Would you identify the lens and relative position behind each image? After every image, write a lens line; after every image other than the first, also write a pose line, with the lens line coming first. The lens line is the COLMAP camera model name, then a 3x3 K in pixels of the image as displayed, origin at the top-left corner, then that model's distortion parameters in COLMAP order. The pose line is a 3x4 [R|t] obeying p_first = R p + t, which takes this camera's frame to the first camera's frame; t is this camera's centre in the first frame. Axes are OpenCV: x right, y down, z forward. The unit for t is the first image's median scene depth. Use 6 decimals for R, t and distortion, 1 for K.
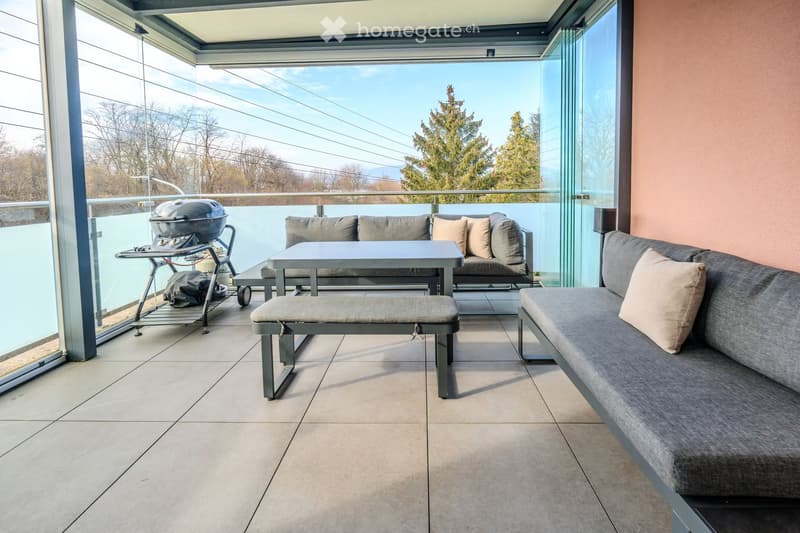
lens RADIAL K [[360.5, 0, 402.7], [0, 360.5, 202.4], [0, 0, 1]] dist [-0.000516, -0.000028]
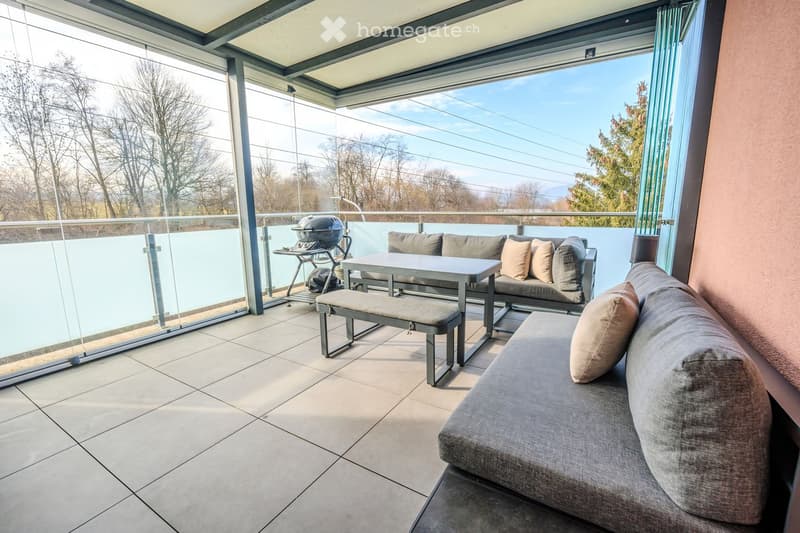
lens RADIAL K [[351.2, 0, 400.0], [0, 351.2, 266.5], [0, 0, 1]] dist [-0.001518, -0.000319]
pose [[0.870240, 0.091398, -0.484075, 0.307807], [-0.028988, 0.990436, 0.134890, -0.004622], [0.491774, -0.103355, 0.864567, -0.014465]]
